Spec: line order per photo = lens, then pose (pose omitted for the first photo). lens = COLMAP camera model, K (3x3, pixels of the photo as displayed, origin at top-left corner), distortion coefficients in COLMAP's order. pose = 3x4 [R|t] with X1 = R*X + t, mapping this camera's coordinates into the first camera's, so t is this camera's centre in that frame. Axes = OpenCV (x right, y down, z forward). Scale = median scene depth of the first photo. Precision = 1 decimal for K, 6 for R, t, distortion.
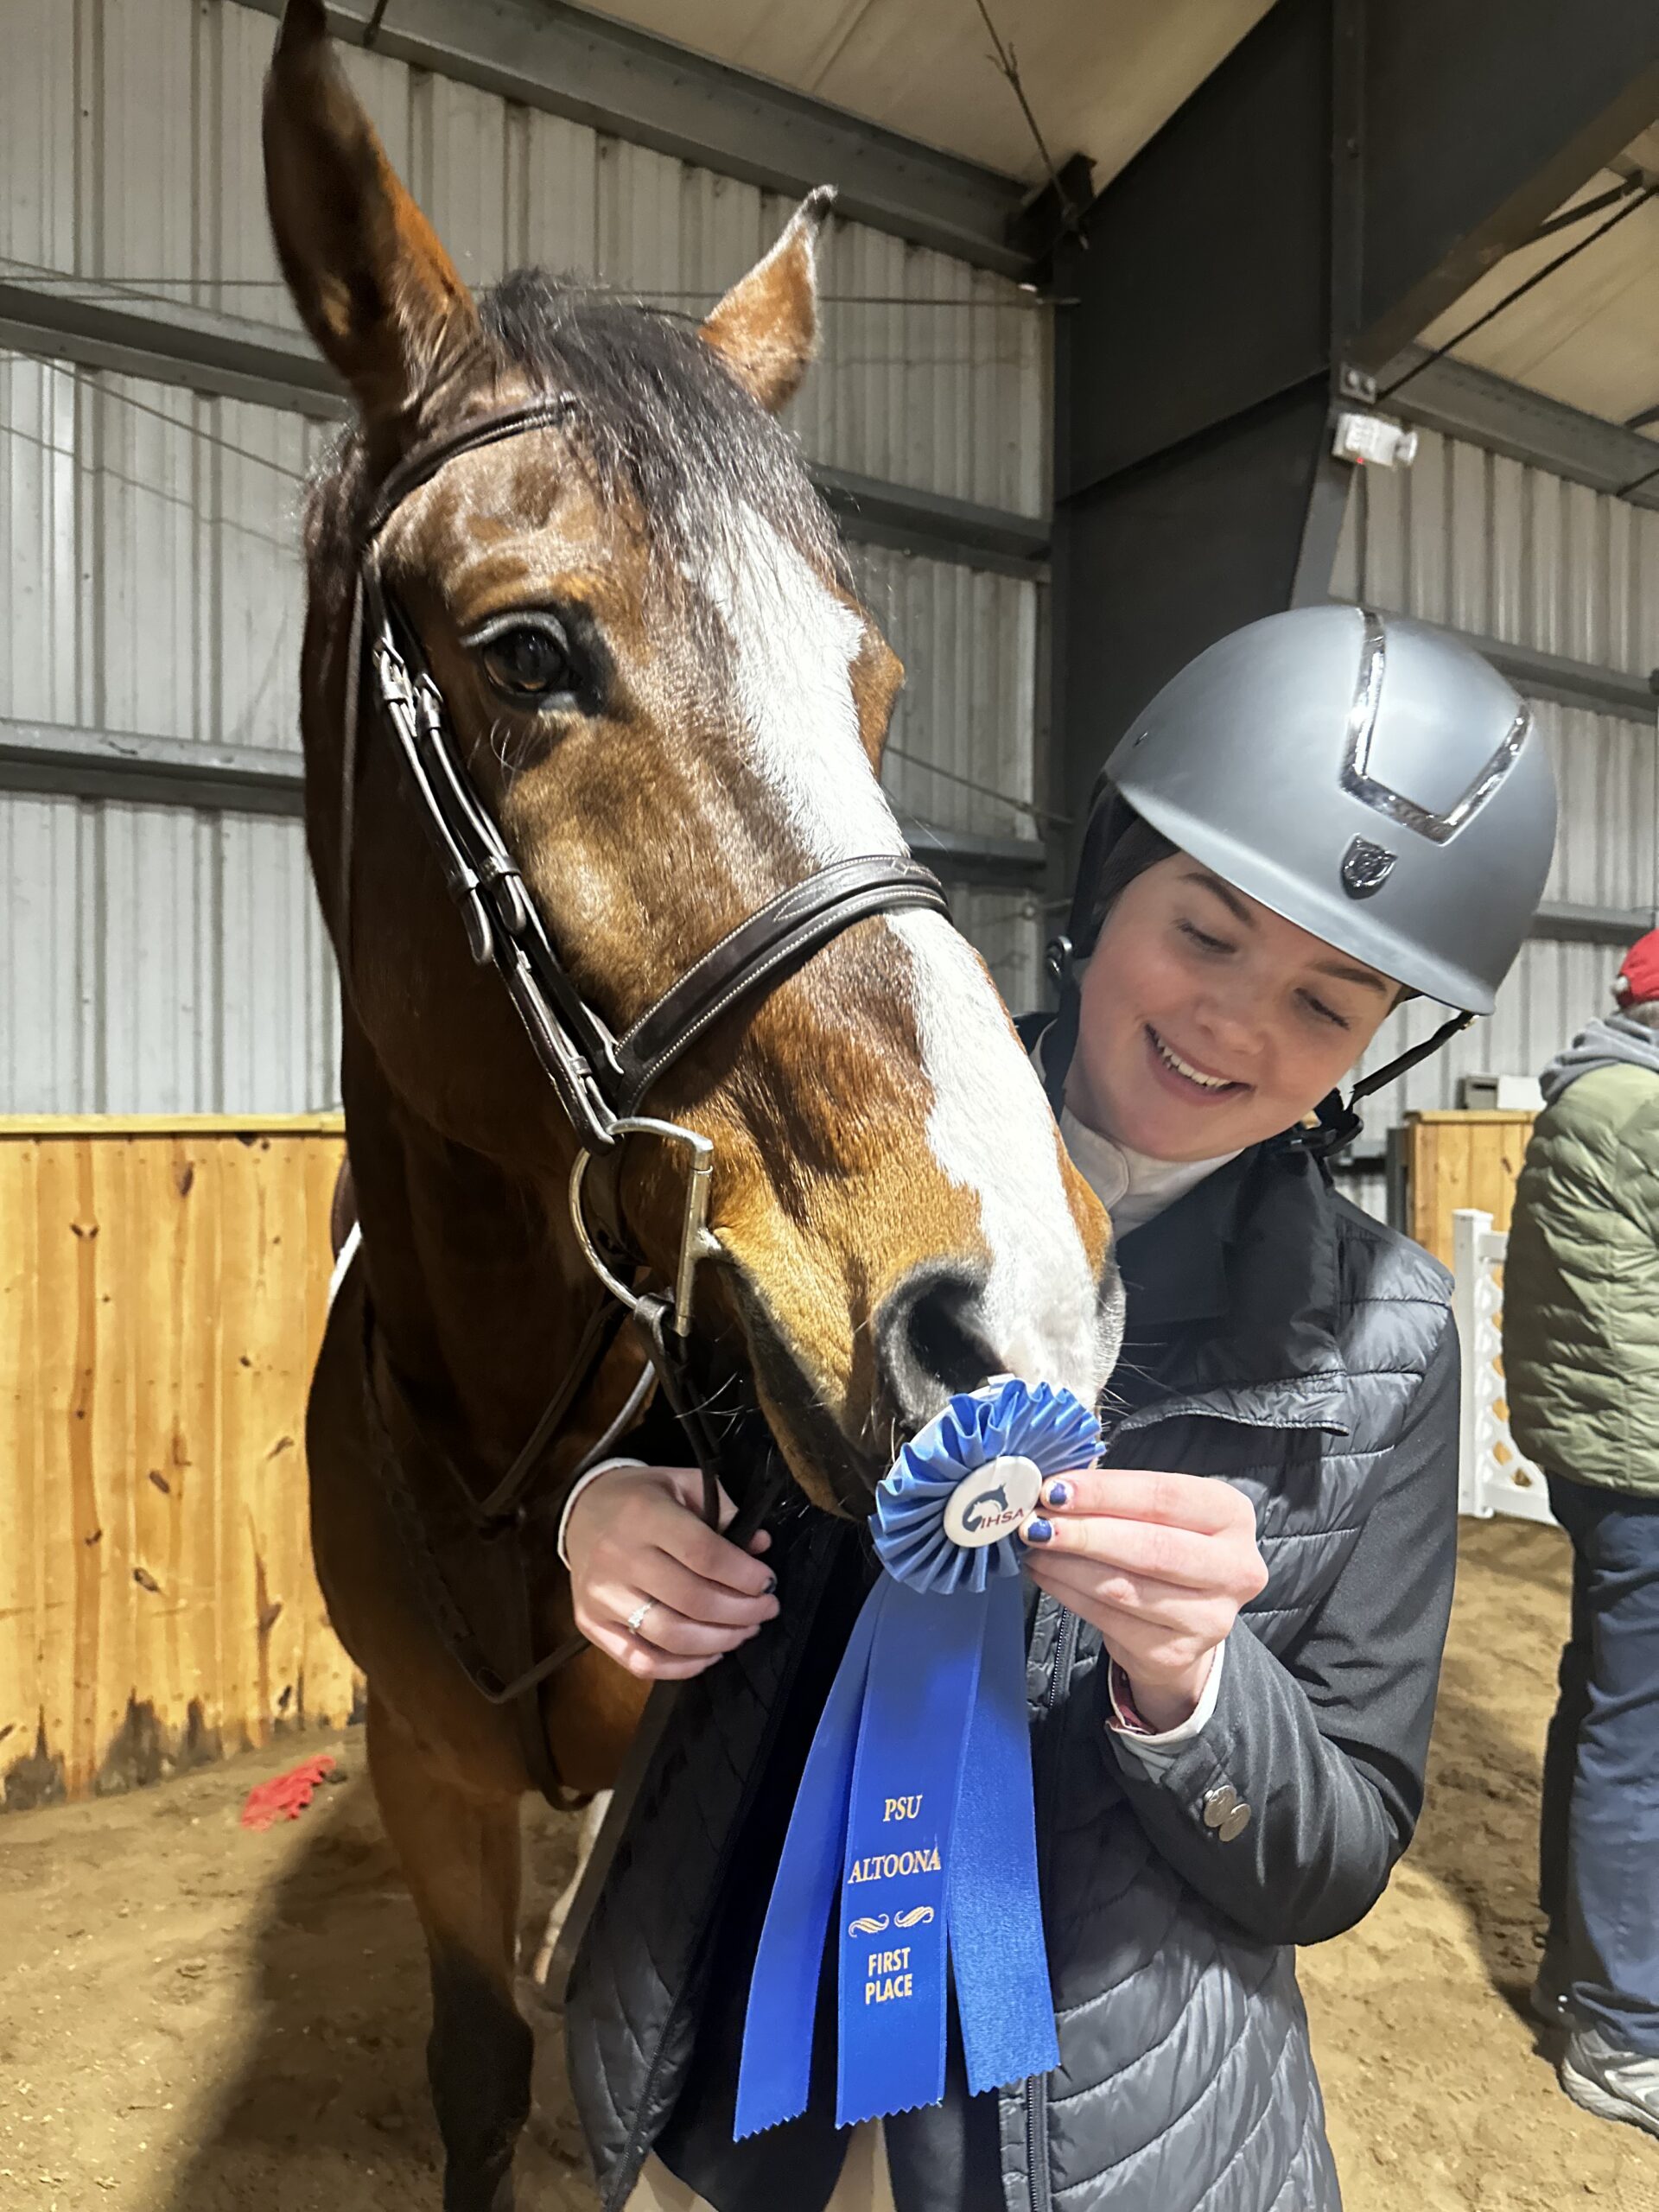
lens RADIAL K [[1557.8, 0, 826.5], [0, 1557.8, 1137.7], [0, 0, 1]] dist [0.024939, -0.037536]
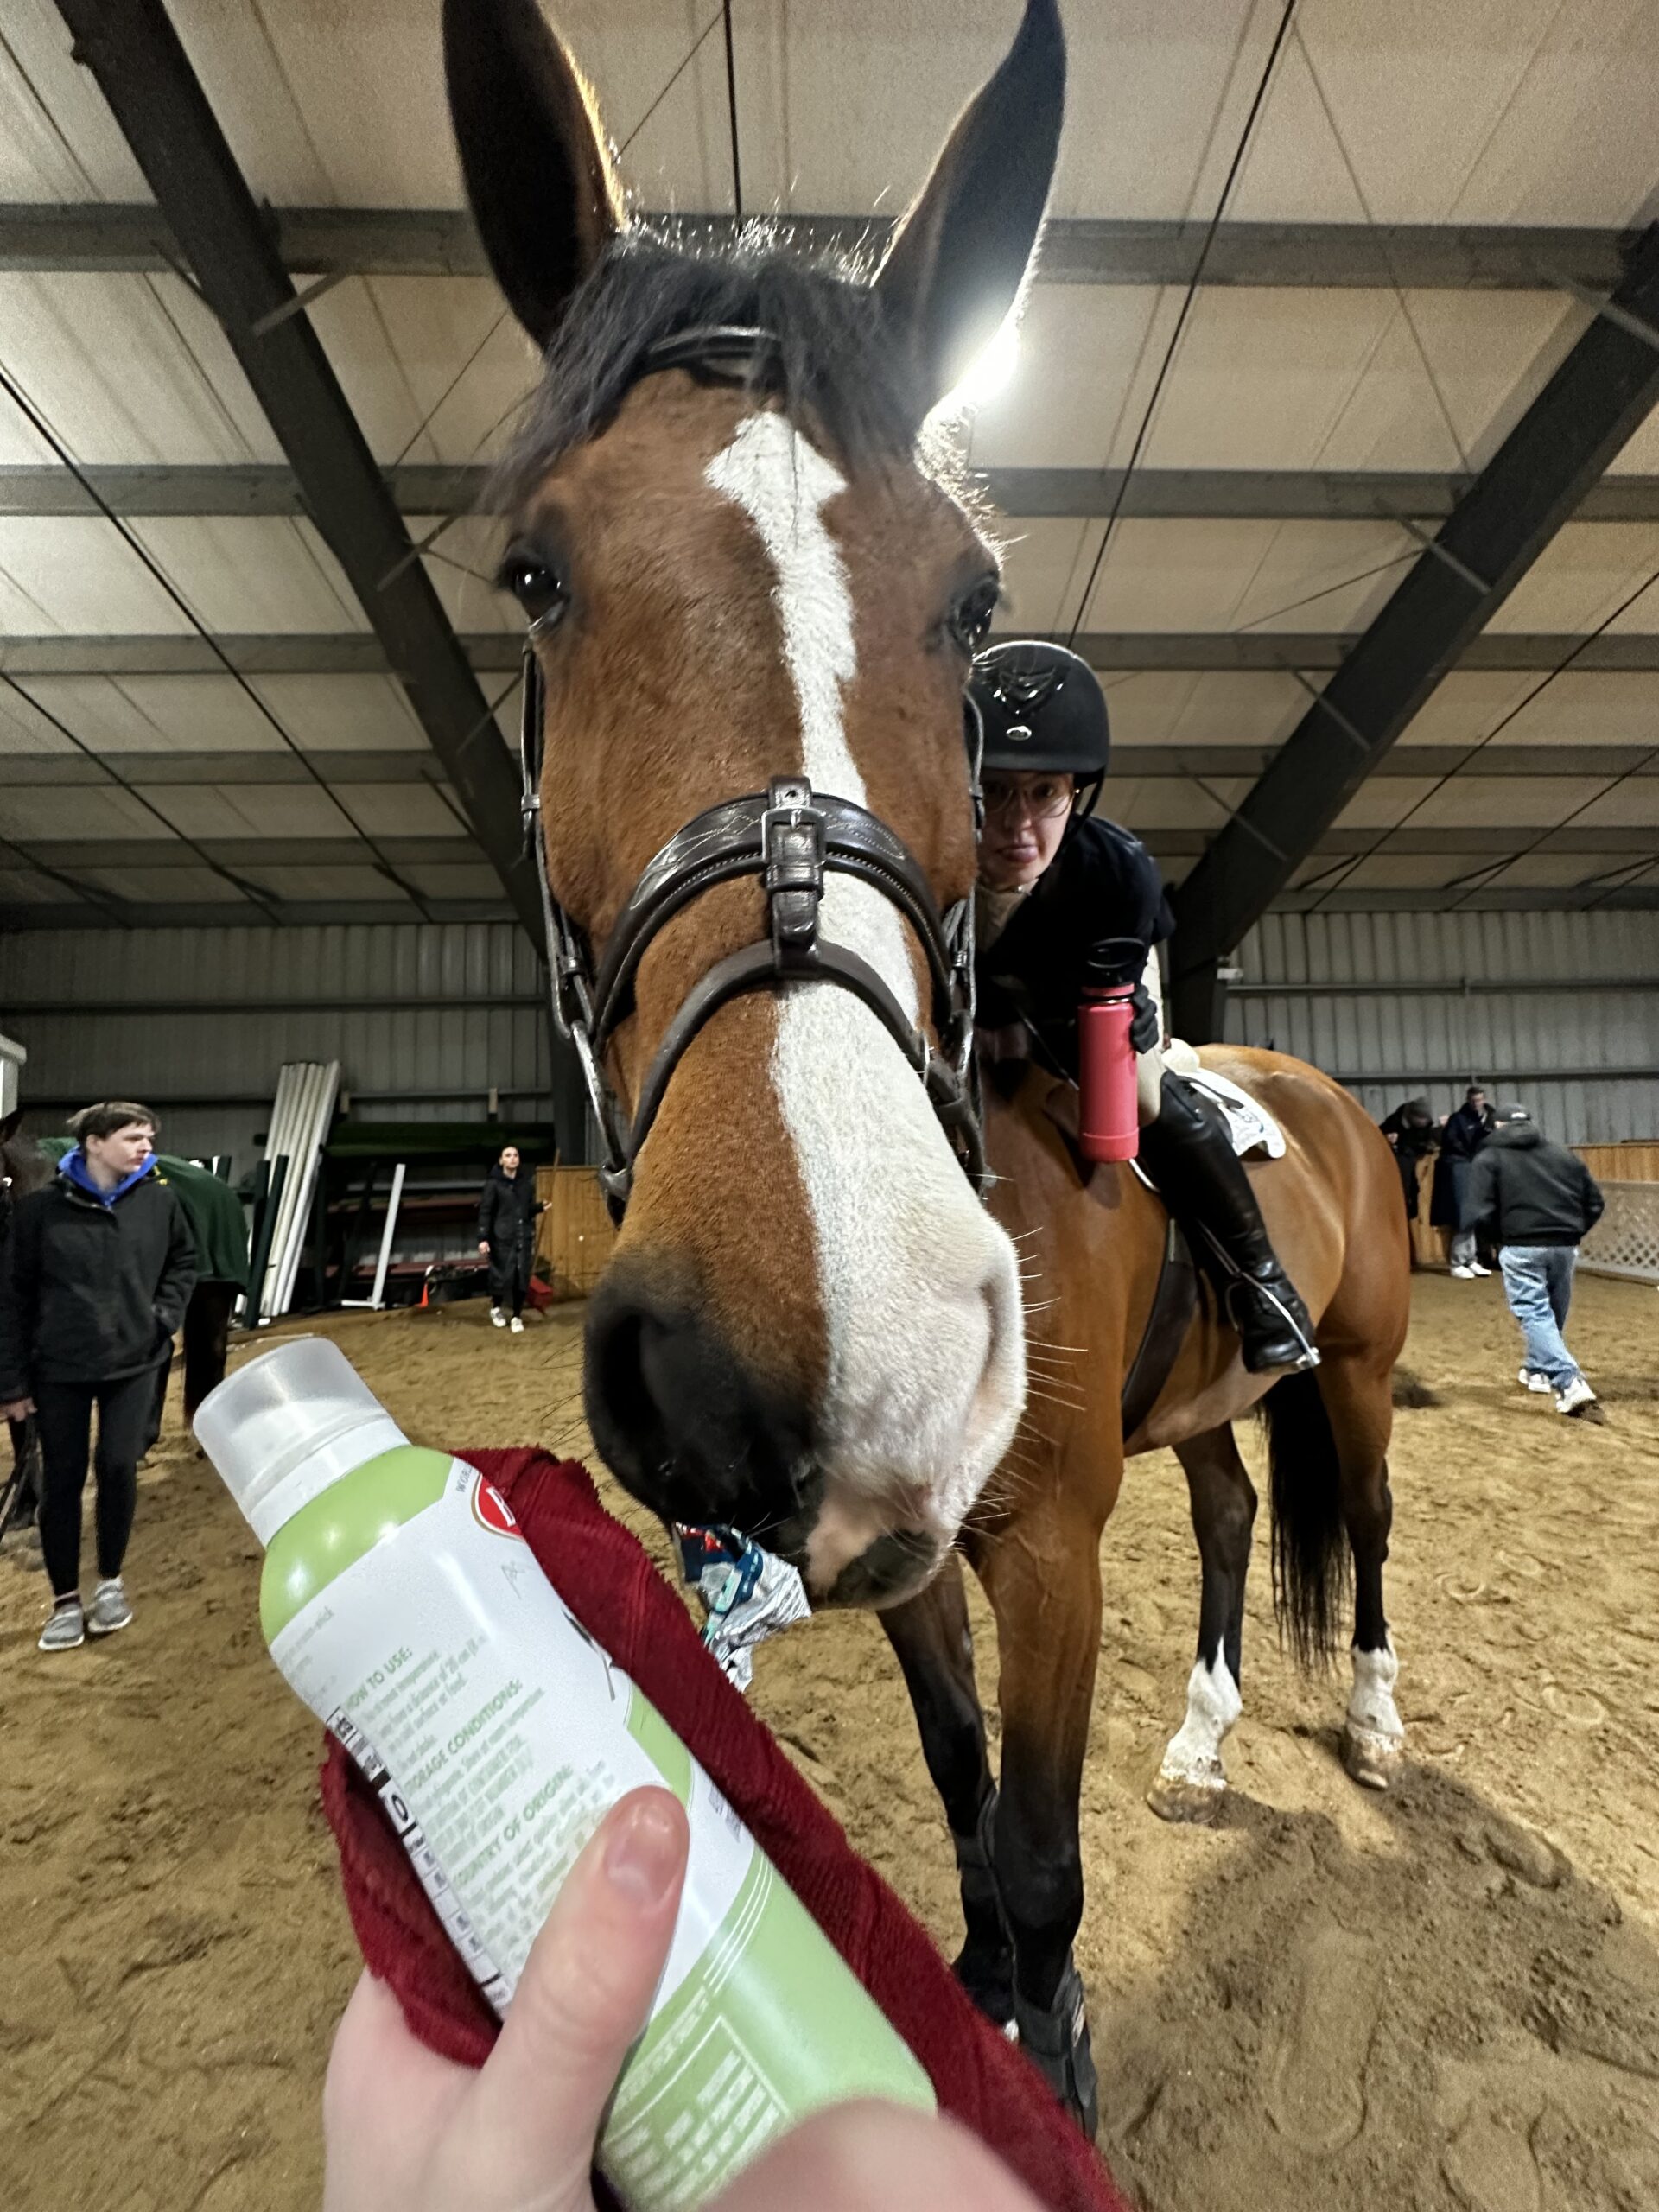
lens RADIAL K [[882.6, 0, 837.1], [0, 882.6, 1103.6], [0, 0, 1]] dist [-0.011213, 0.002285]
pose [[0.864135, -0.057608, -0.499952, 0.621319], [0.013274, 0.995690, -0.091787, 0.058463], [0.503085, 0.072680, 0.861175, -1.396937]]
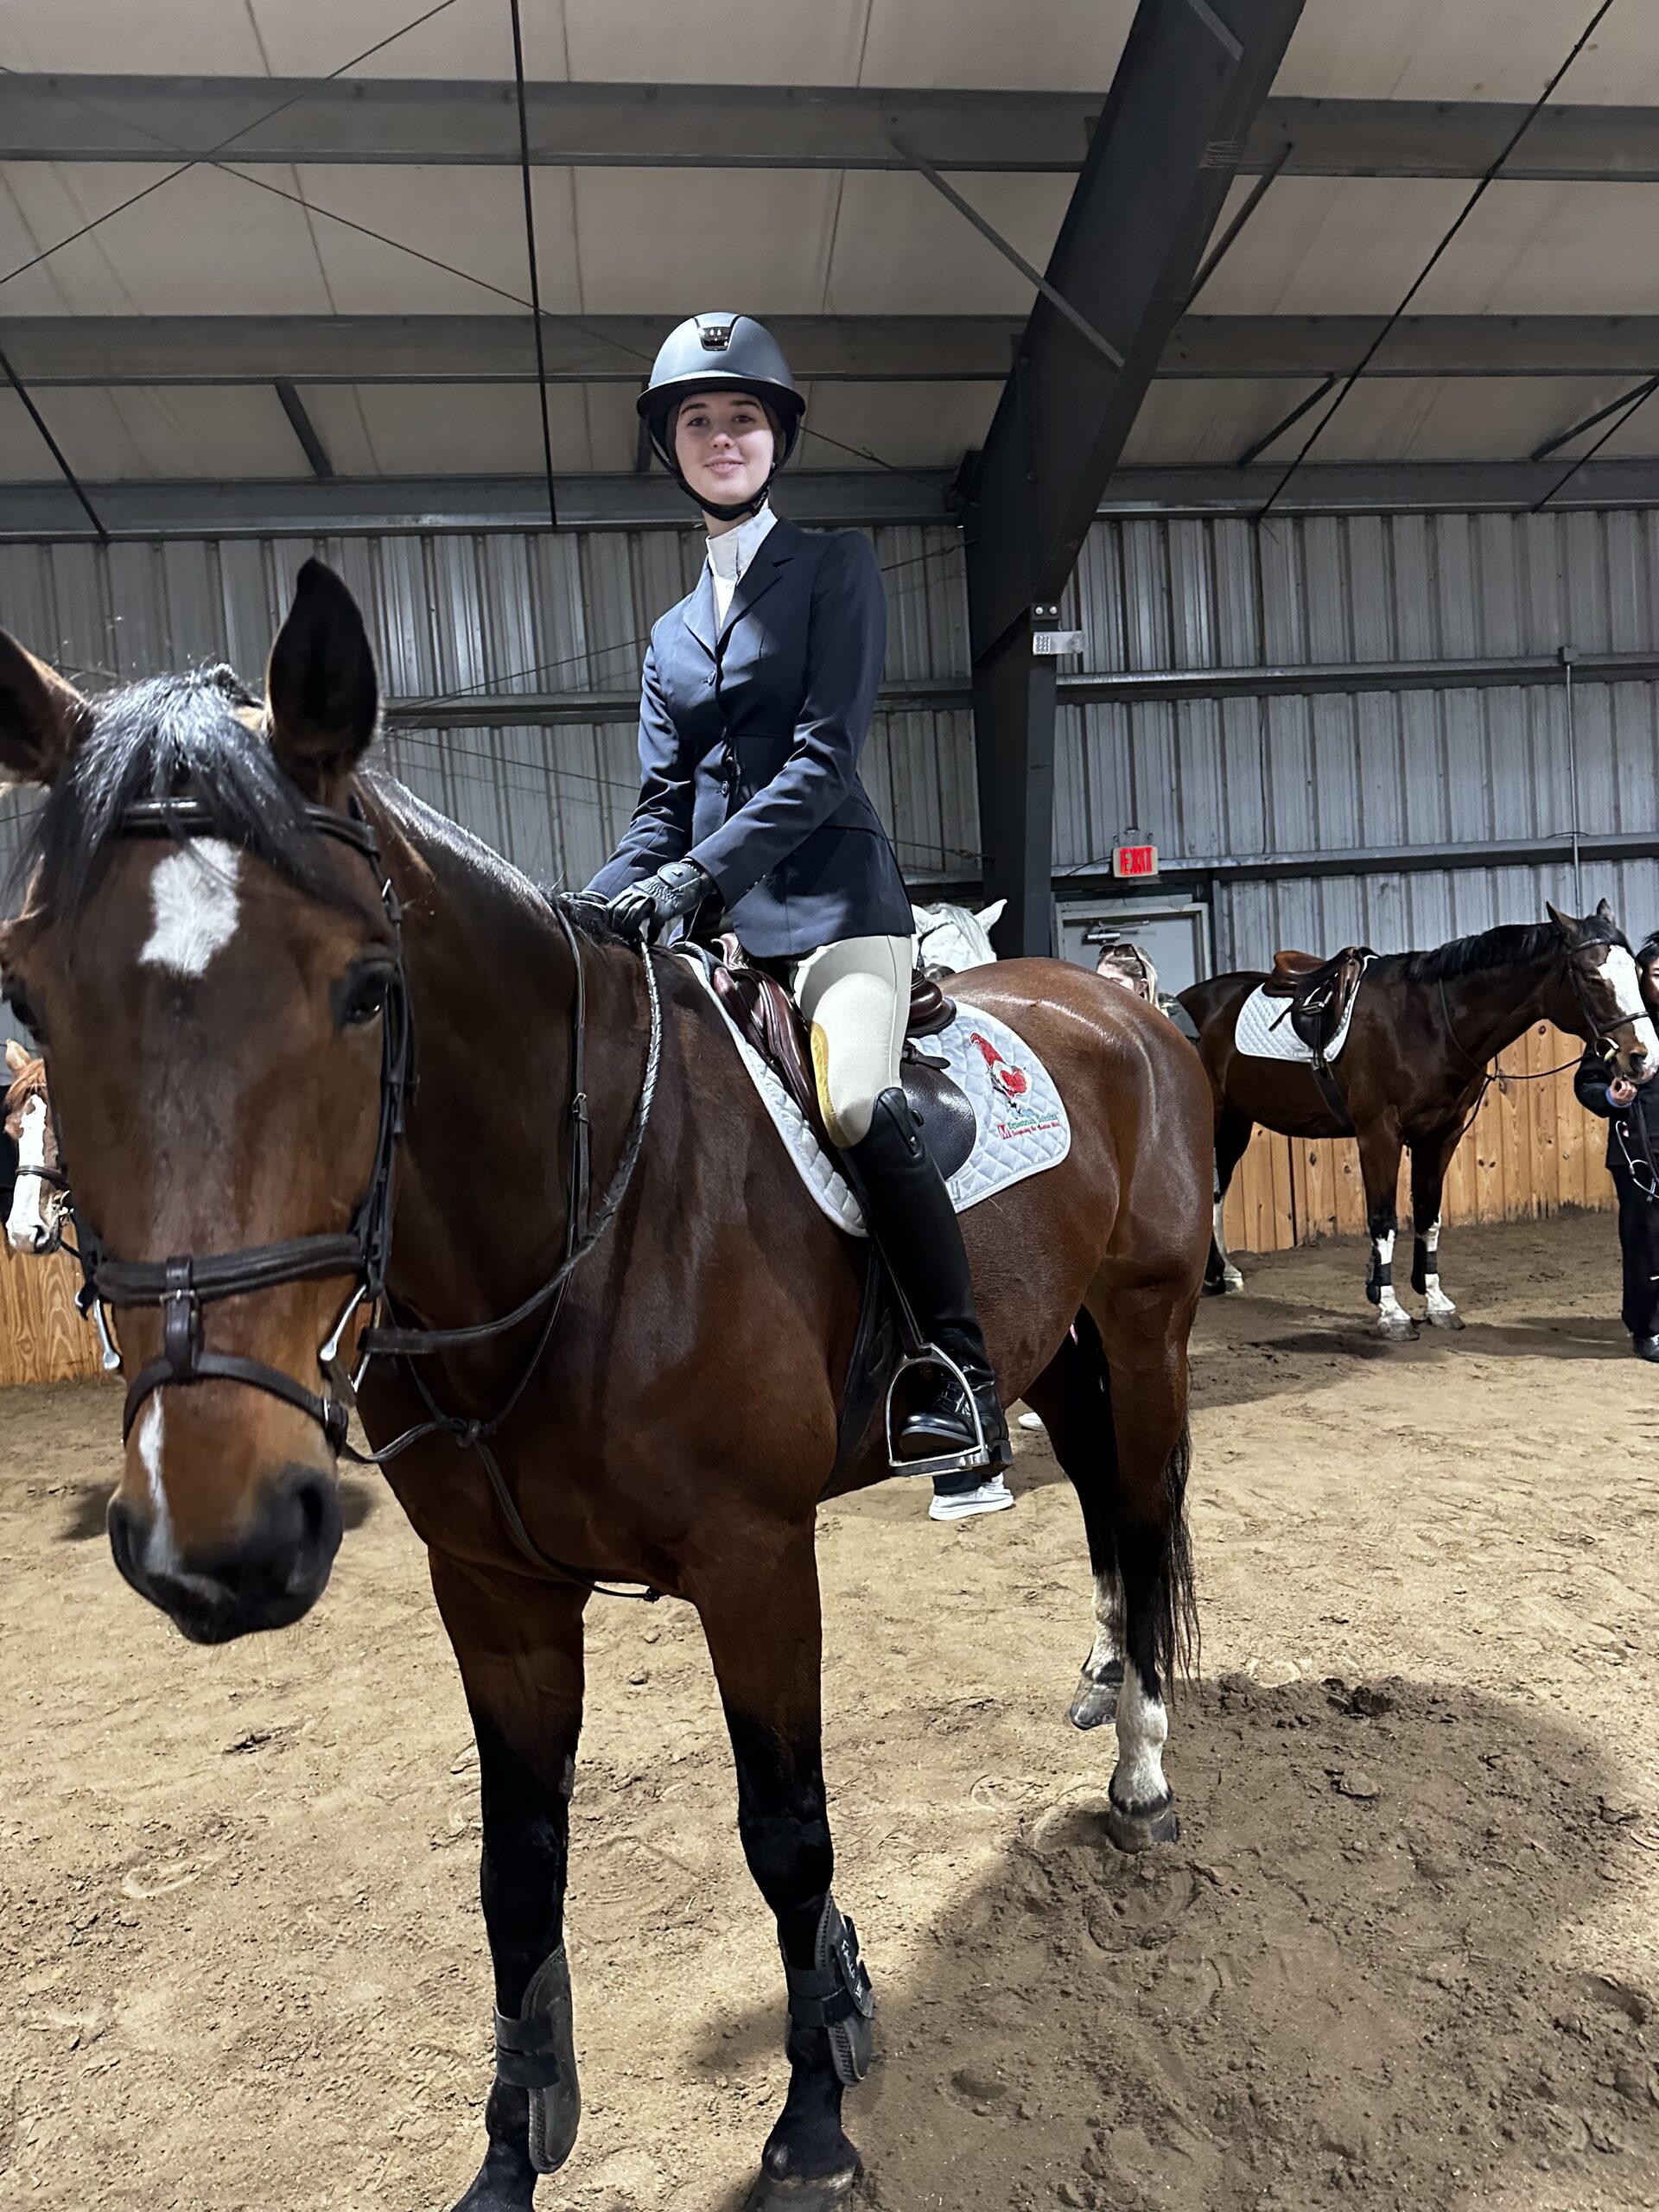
lens RADIAL K [[1557.8, 0, 839.3], [0, 1557.8, 1134.3], [0, 0, 1]] dist [0.024939, -0.037536]
pose [[0.914455, -0.044165, -0.402271, 0.871945], [0.064432, 0.997237, 0.036984, 0.030437], [0.399526, -0.059739, 0.914773, -0.801501]]
